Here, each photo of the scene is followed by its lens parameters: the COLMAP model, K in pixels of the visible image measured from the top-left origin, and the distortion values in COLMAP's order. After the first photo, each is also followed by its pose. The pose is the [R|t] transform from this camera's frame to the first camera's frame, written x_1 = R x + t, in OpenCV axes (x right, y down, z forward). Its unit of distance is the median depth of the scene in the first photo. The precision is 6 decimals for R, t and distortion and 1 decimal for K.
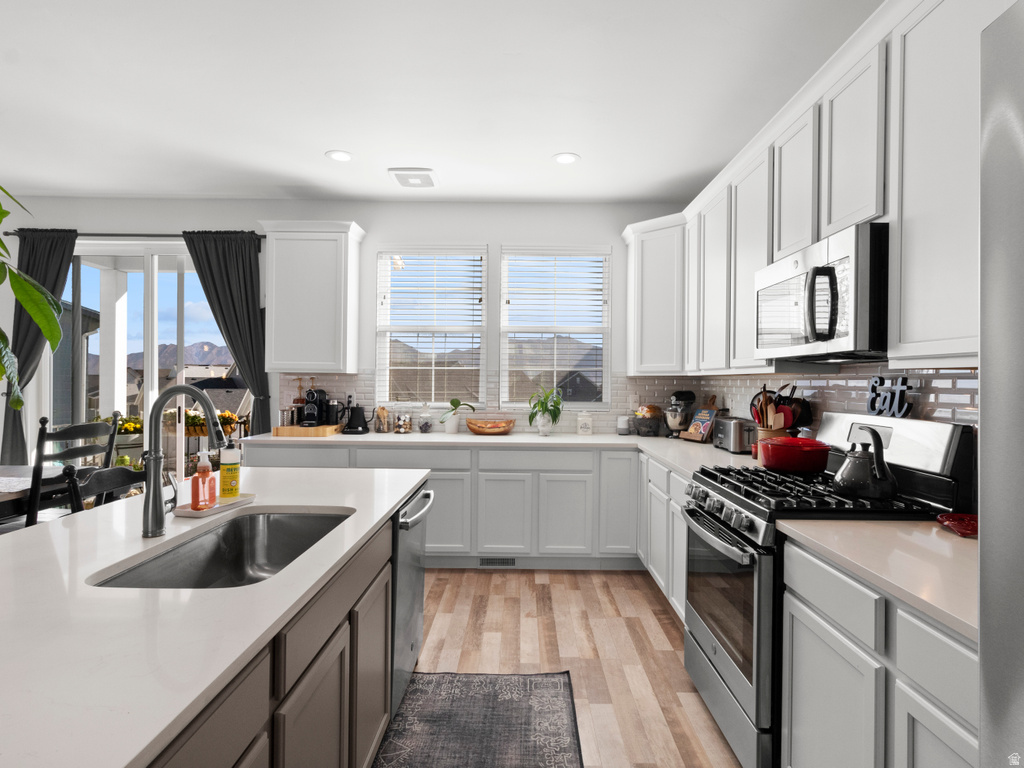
lens RADIAL K [[552.3, 0, 520.9], [0, 552.3, 380.8], [0, 0, 1]] dist [0.006109, 0.002145]
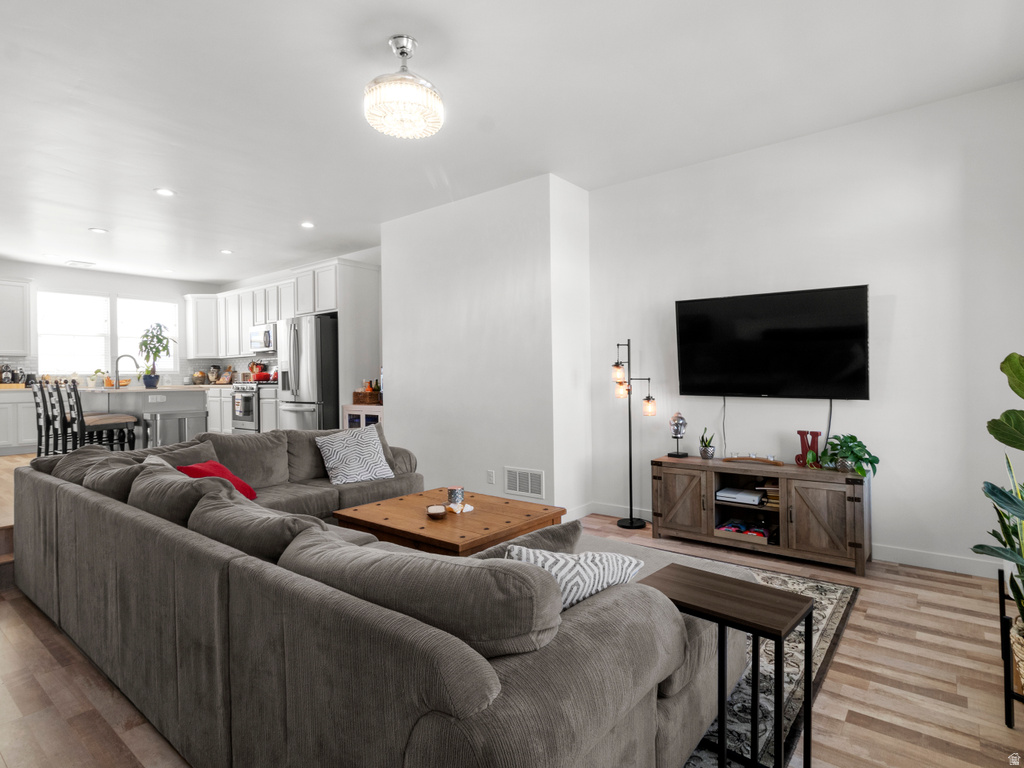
lens RADIAL K [[552.3, 0, 520.9], [0, 552.3, 380.8], [0, 0, 1]] dist [0.006109, 0.002145]
pose [[0.623777, -0.024299, 0.781225, -0.832730], [0.021218, 0.999675, 0.014153, 0.088399], [-0.781314, 0.007748, 0.624089, -1.683204]]
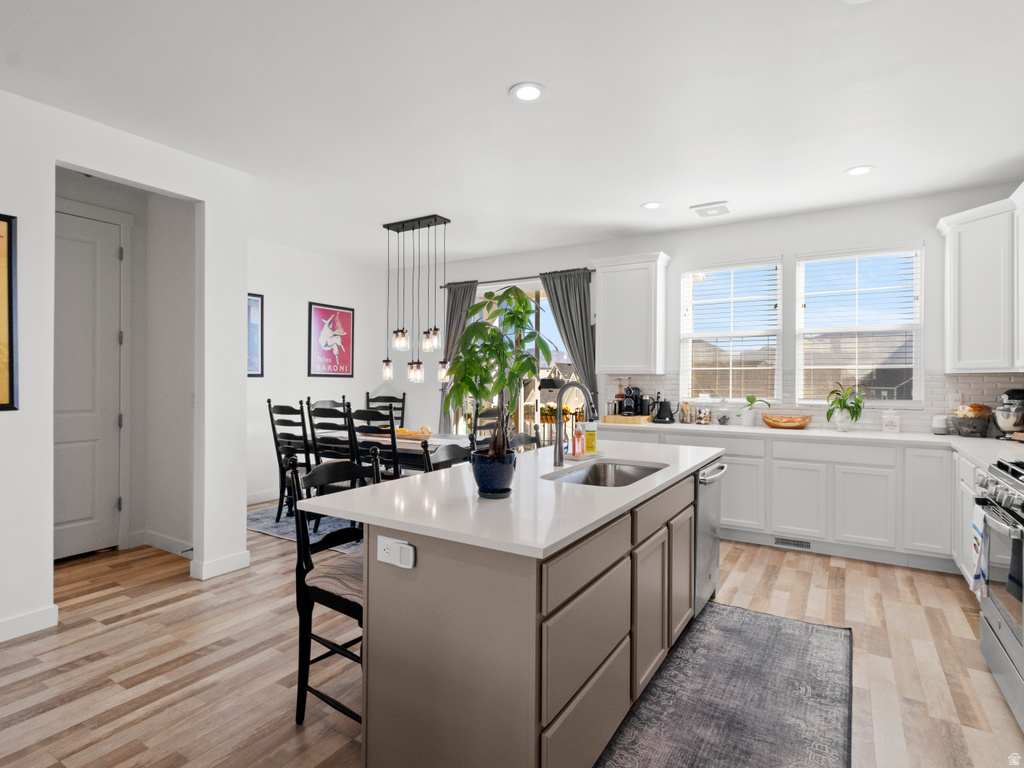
lens RADIAL K [[552.3, 0, 520.9], [0, 552.3, 380.8], [0, 0, 1]] dist [0.006109, 0.002145]
pose [[0.861287, -0.005512, -0.508088, 0.054802], [0.005226, 0.999984, -0.001990, 0.002565], [0.508091, -0.000941, 0.861303, -0.230980]]
